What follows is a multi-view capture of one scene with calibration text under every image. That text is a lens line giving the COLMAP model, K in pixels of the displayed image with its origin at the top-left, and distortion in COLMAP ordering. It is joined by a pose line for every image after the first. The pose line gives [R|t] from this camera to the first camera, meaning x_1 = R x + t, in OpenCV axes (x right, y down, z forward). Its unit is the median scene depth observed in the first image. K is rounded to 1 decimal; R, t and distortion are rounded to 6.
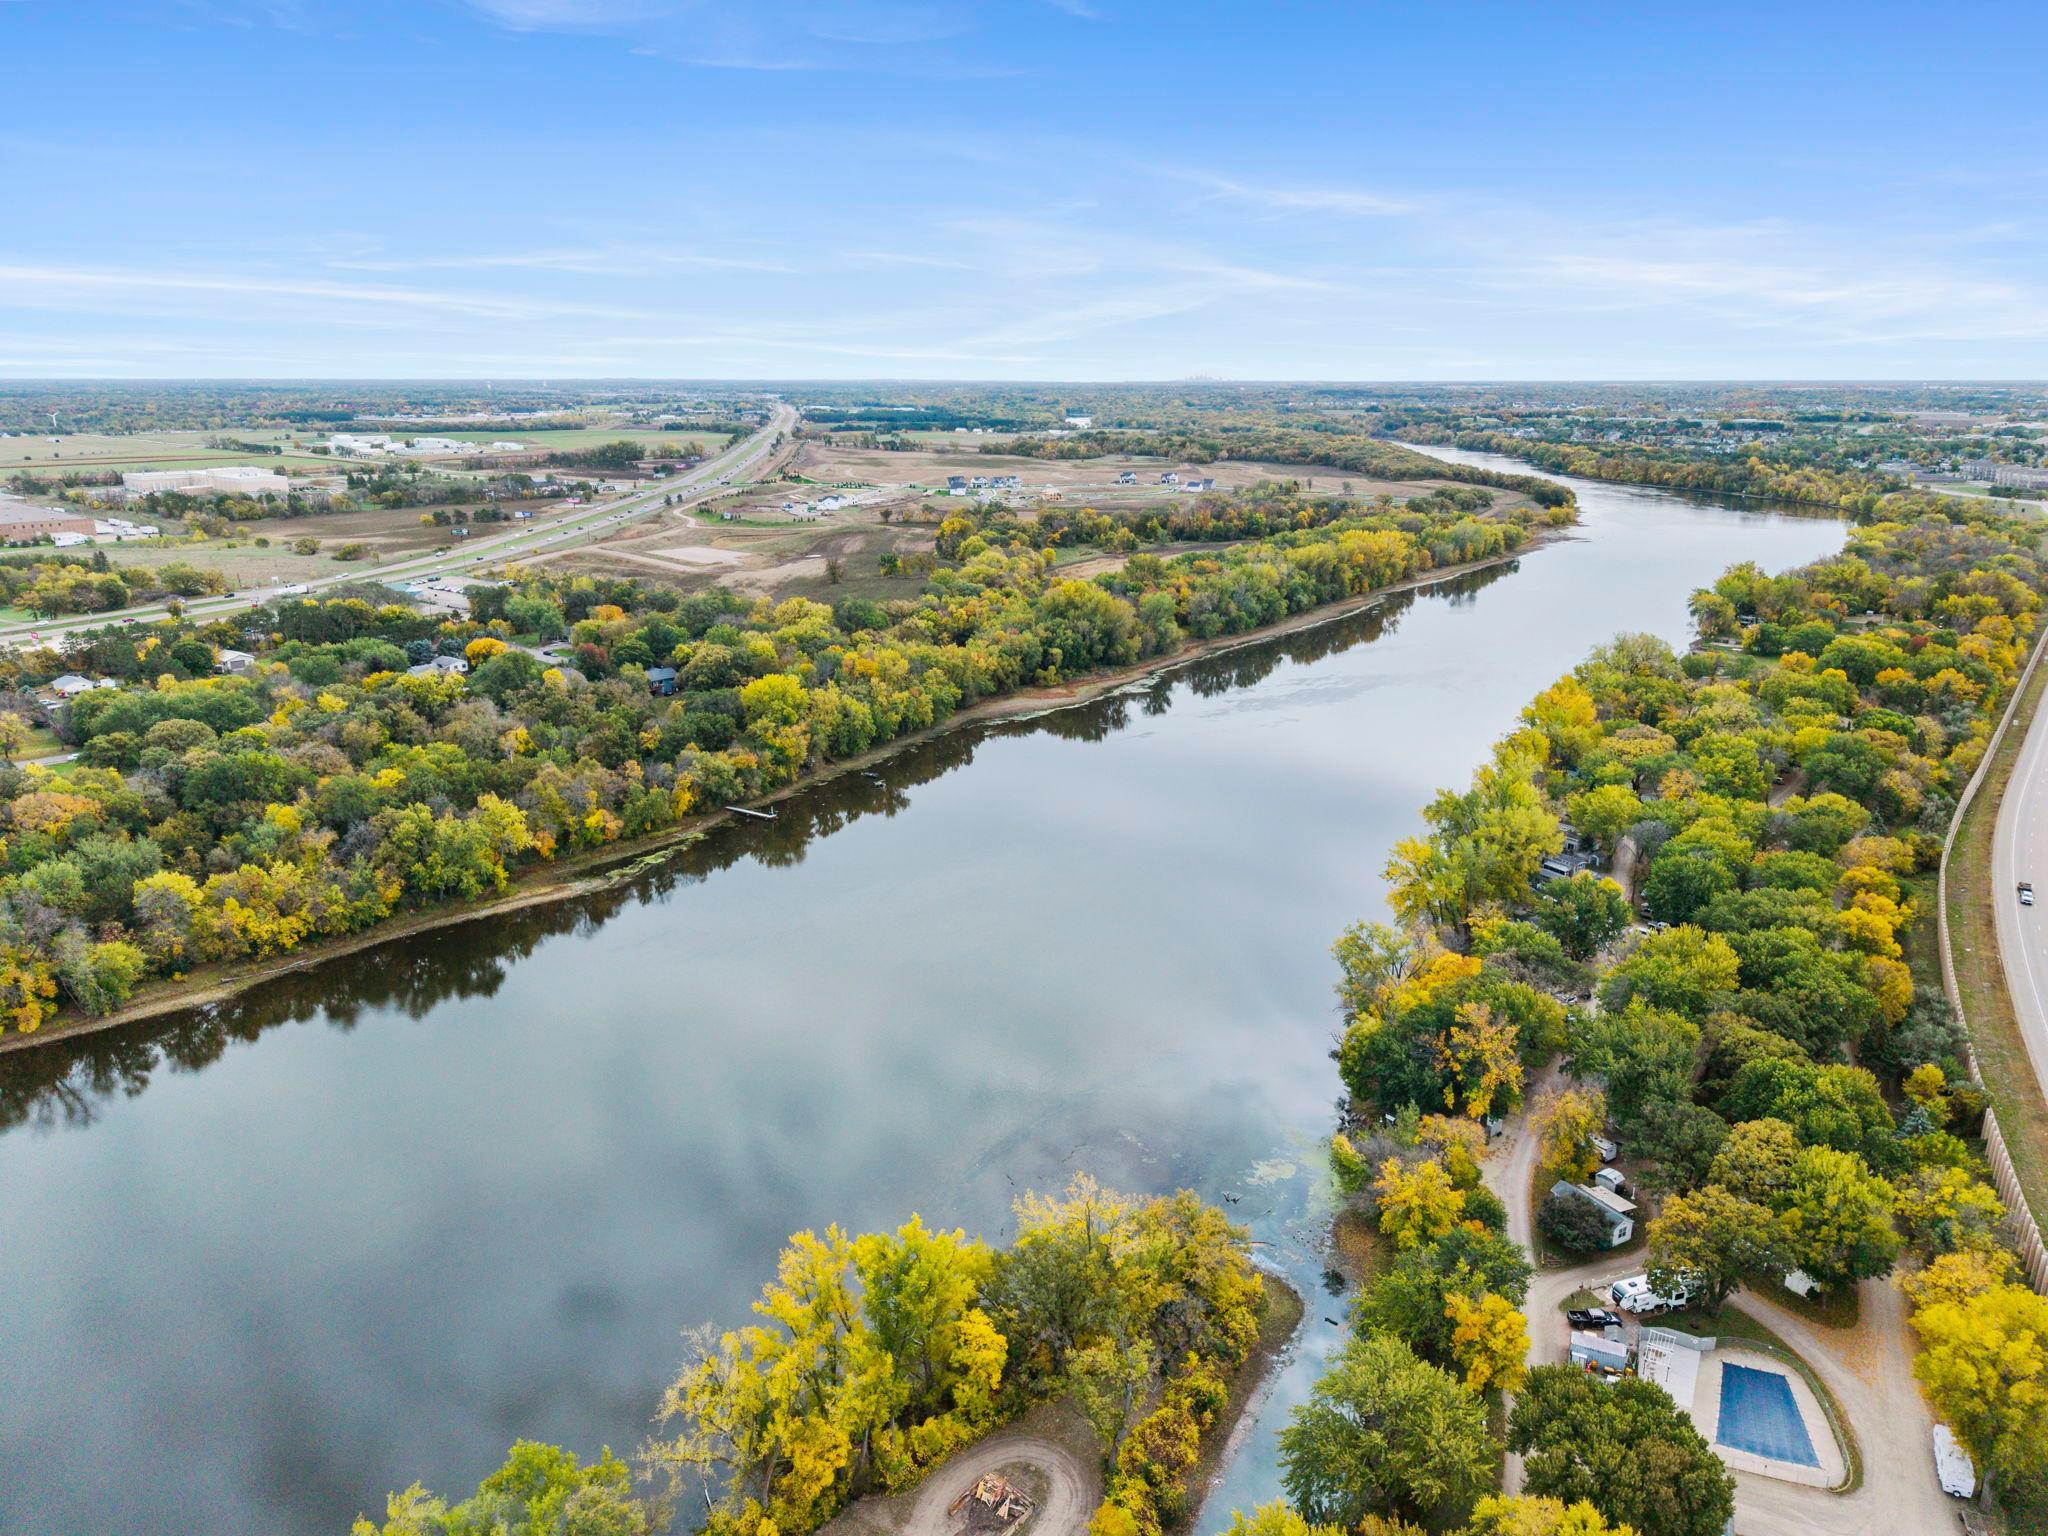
lens RADIAL K [[1376.7, 0, 1032.2], [0, 1376.7, 772.8], [0, 0, 1]] dist [0.032318, -0.034148]
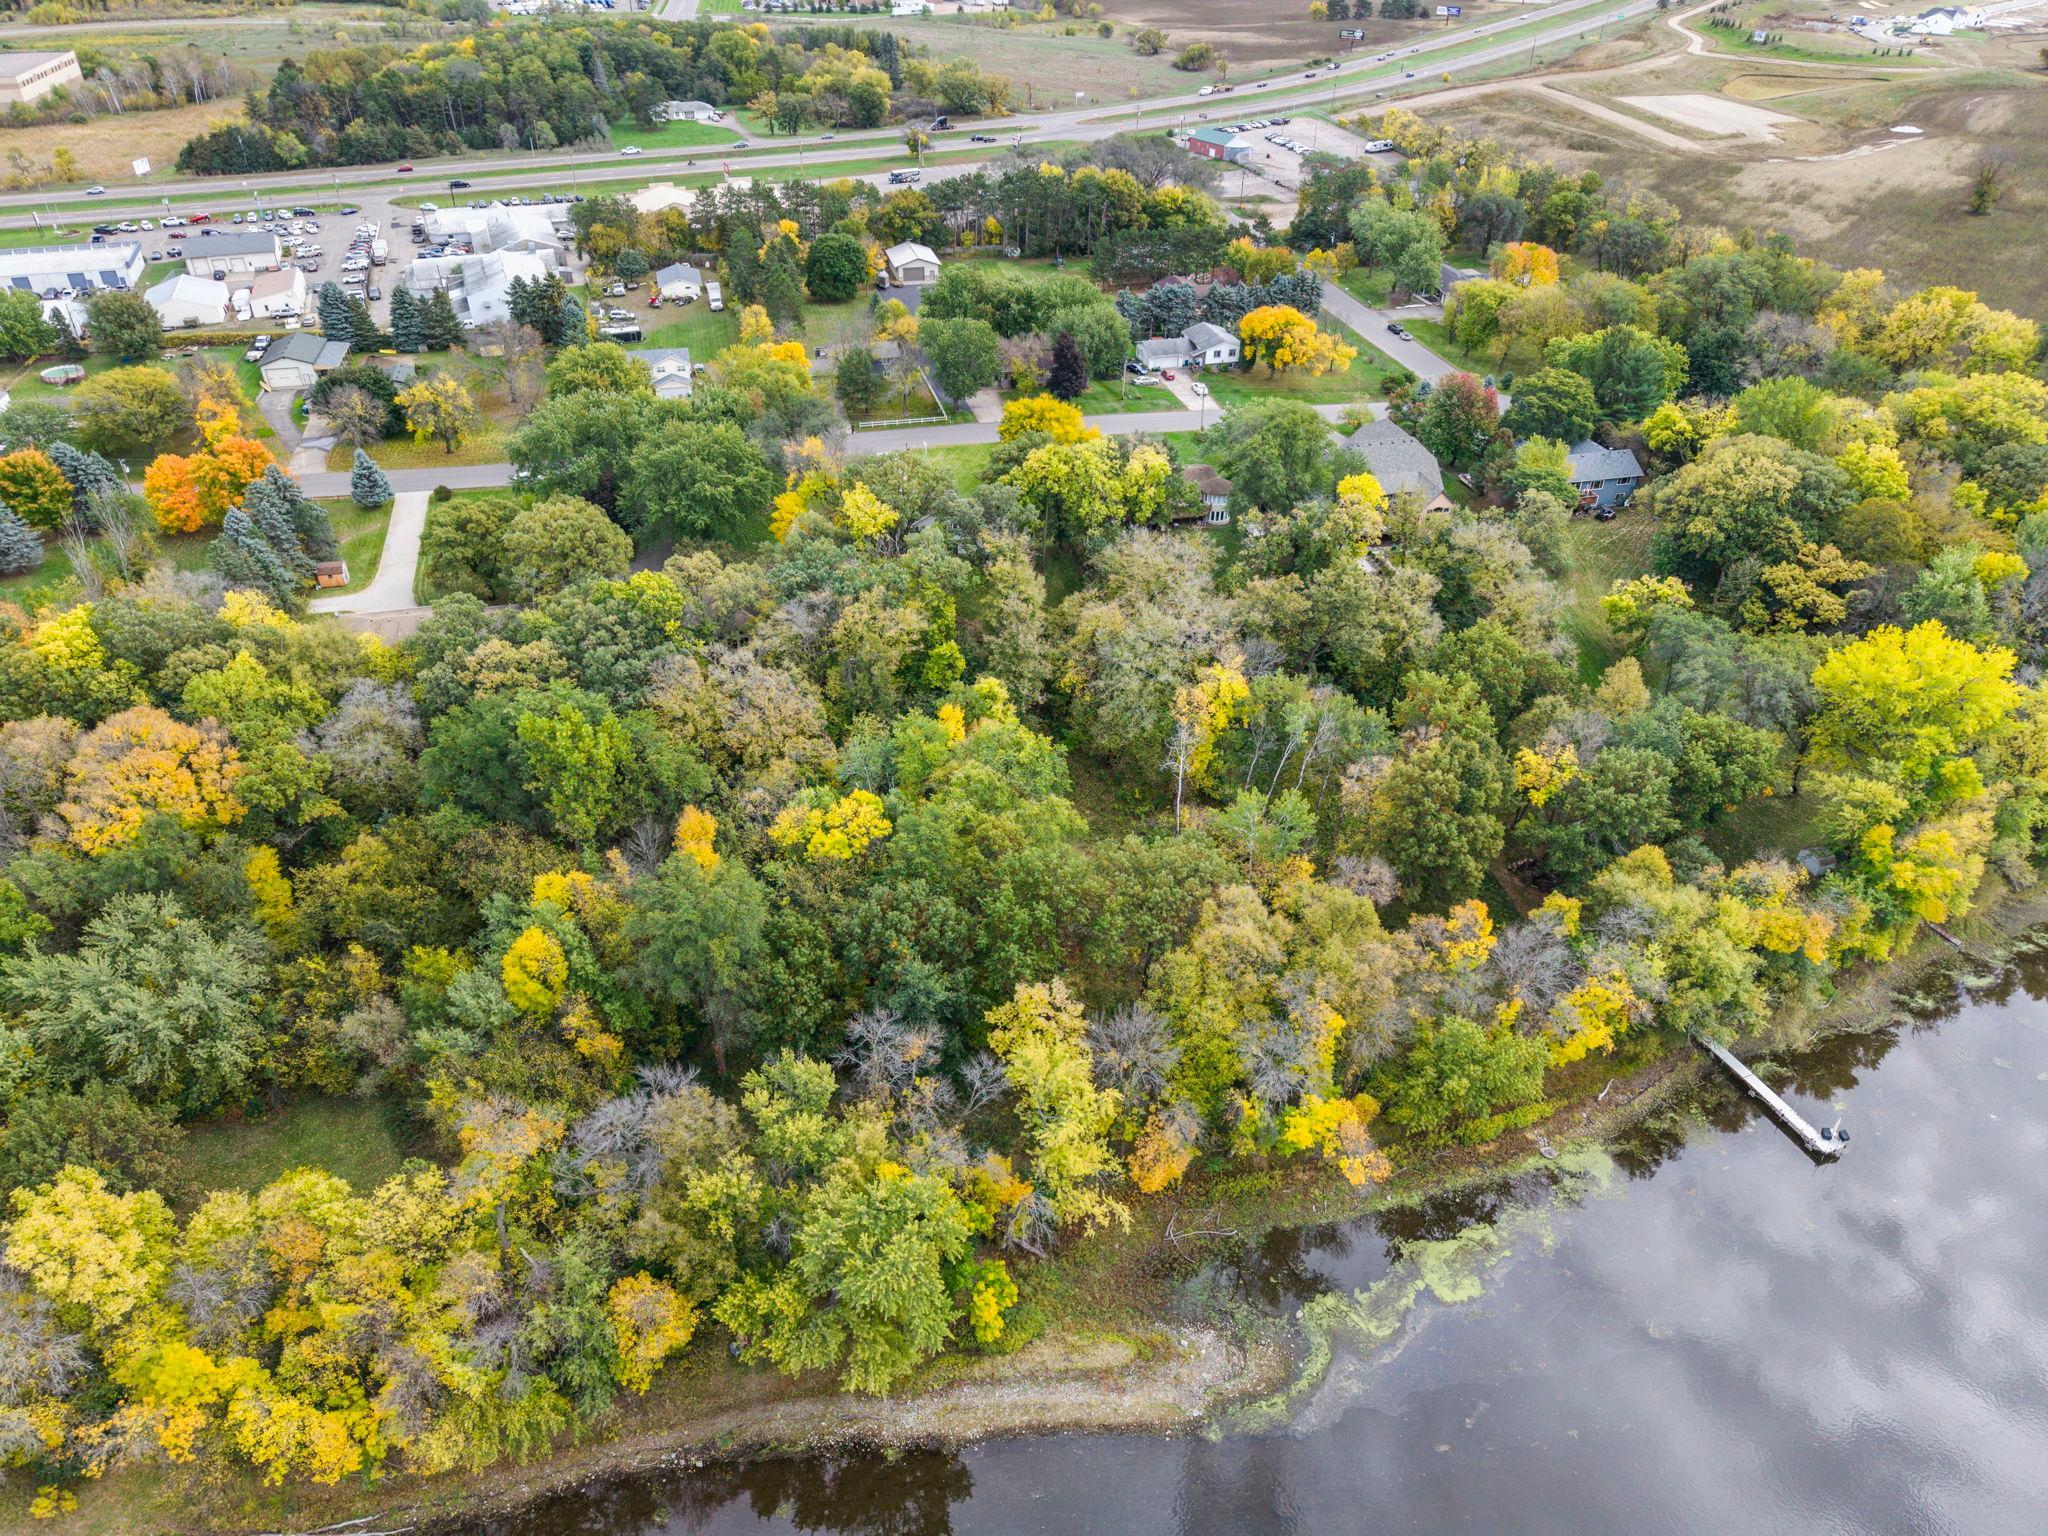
lens RADIAL K [[1376.2, 0, 1024.0], [0, 1376.2, 768.0], [0, 0, 1]] dist [-0.000796, 0.006049]
pose [[0.812301, 0.336577, -0.476322, -0.106412], [-0.166875, 0.916666, 0.363149, -0.068608], [0.558856, -0.215500, 0.800775, 0.310779]]
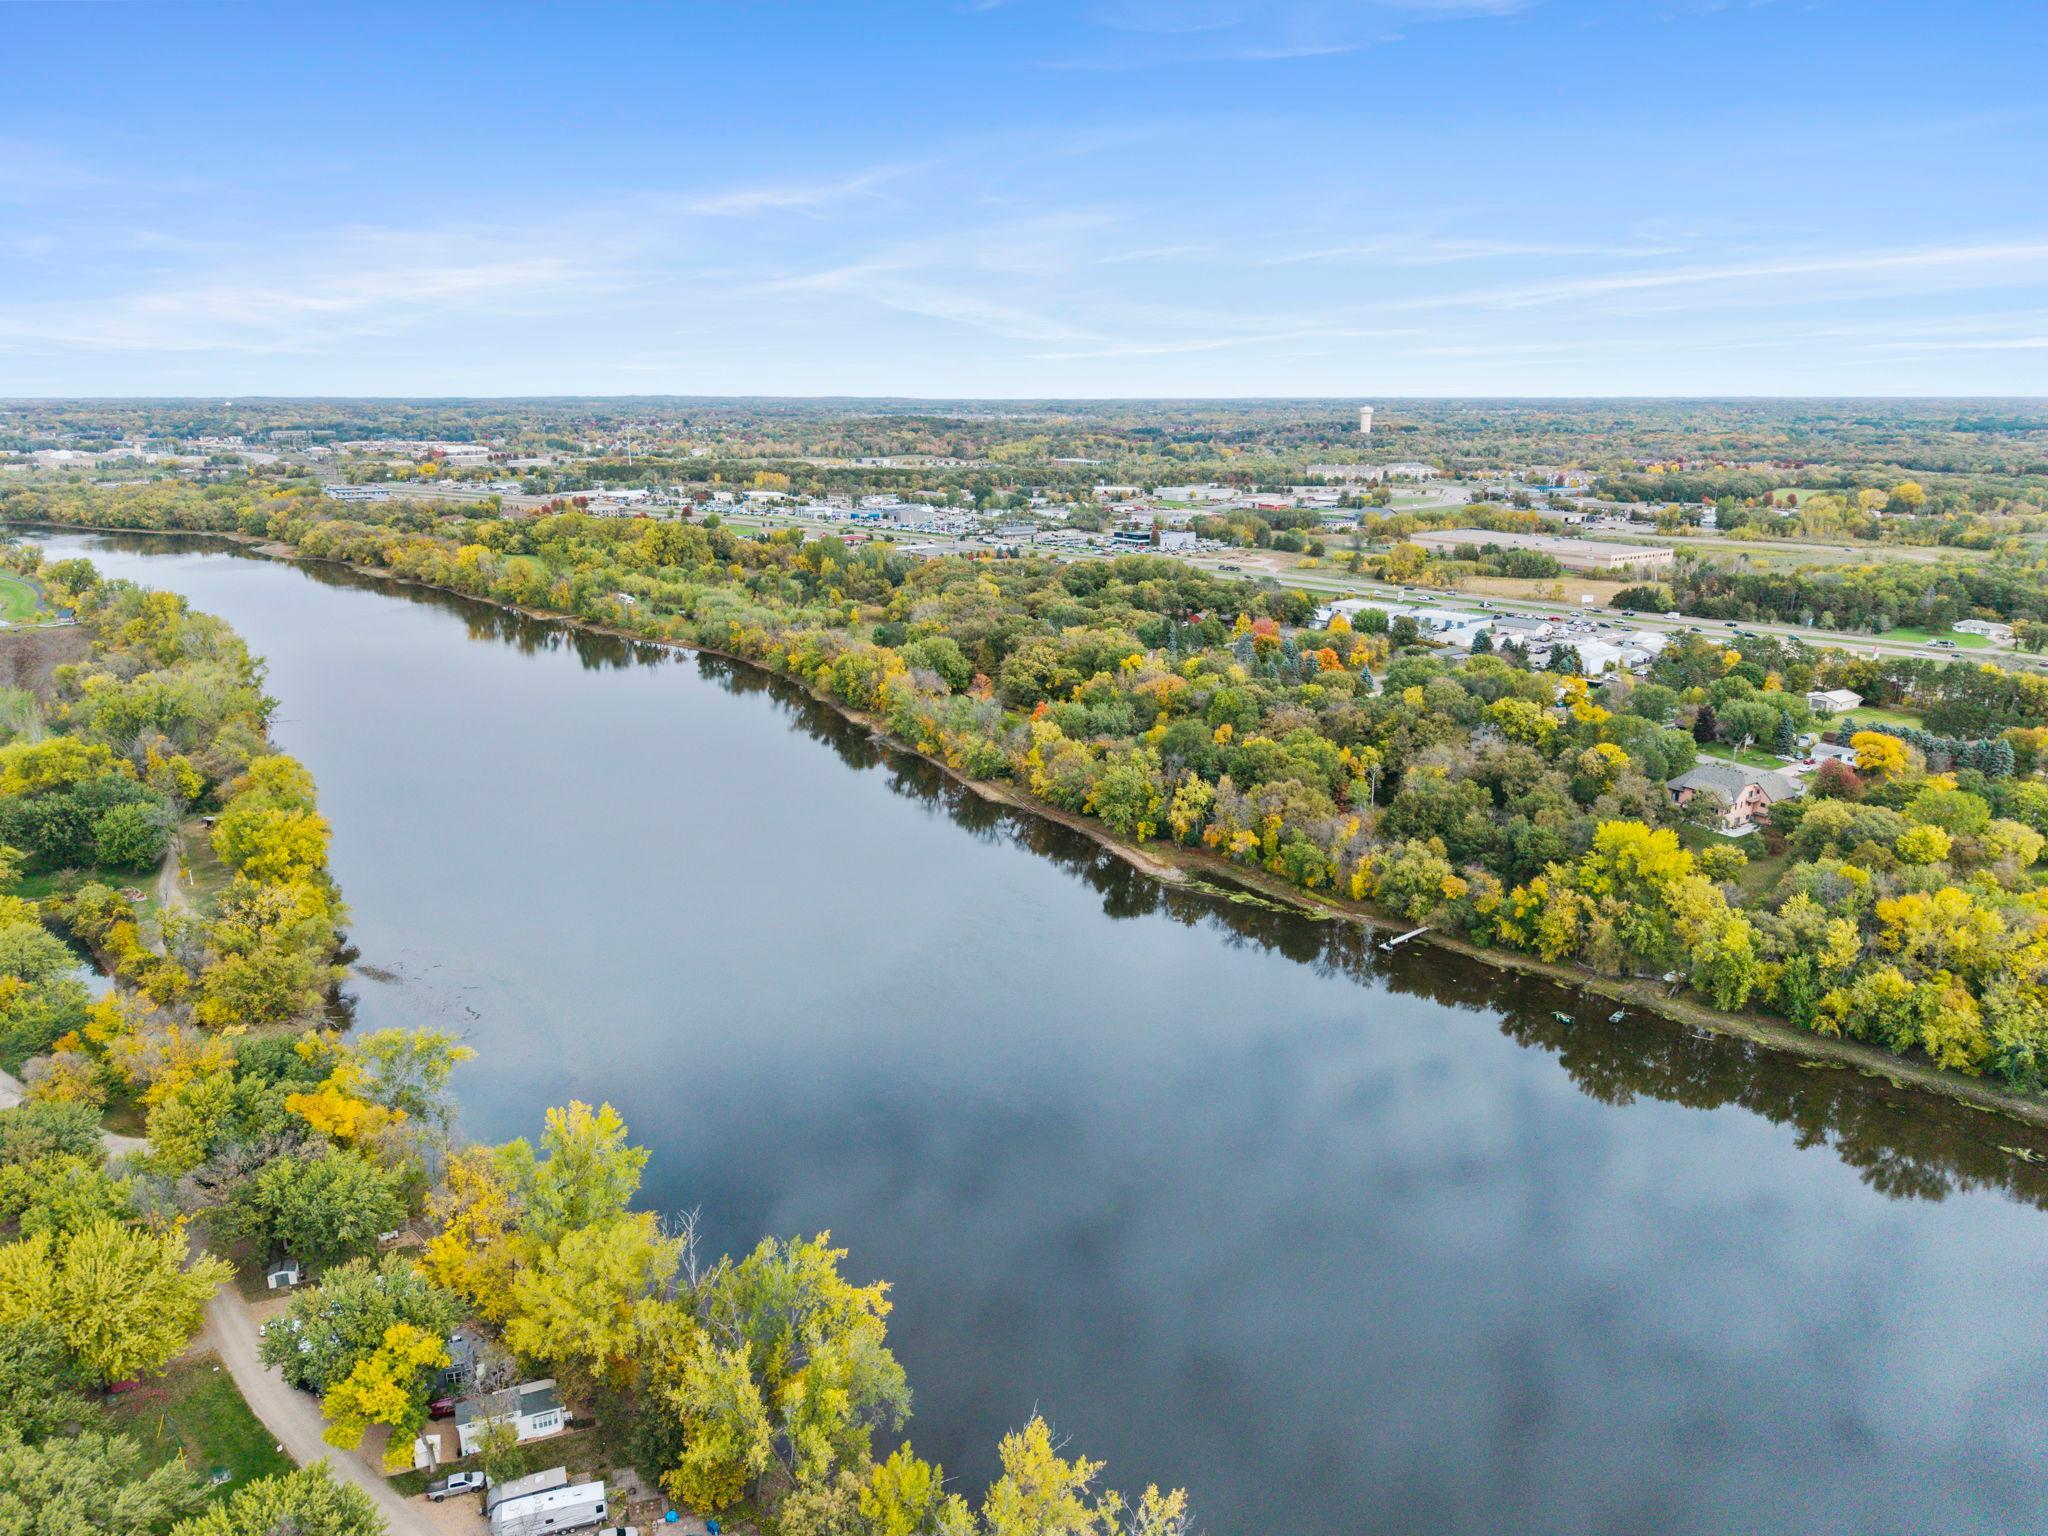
lens RADIAL K [[1415.5, 0, 1067.3], [0, 1415.5, 771.2], [0, 0, 1]] dist [0.100710, -0.203788]
pose [[-0.246210, 0.245535, -0.937600, 0.288310], [-0.267984, 0.912420, 0.309312, -0.126889], [0.931432, 0.327418, -0.158848, 0.451502]]
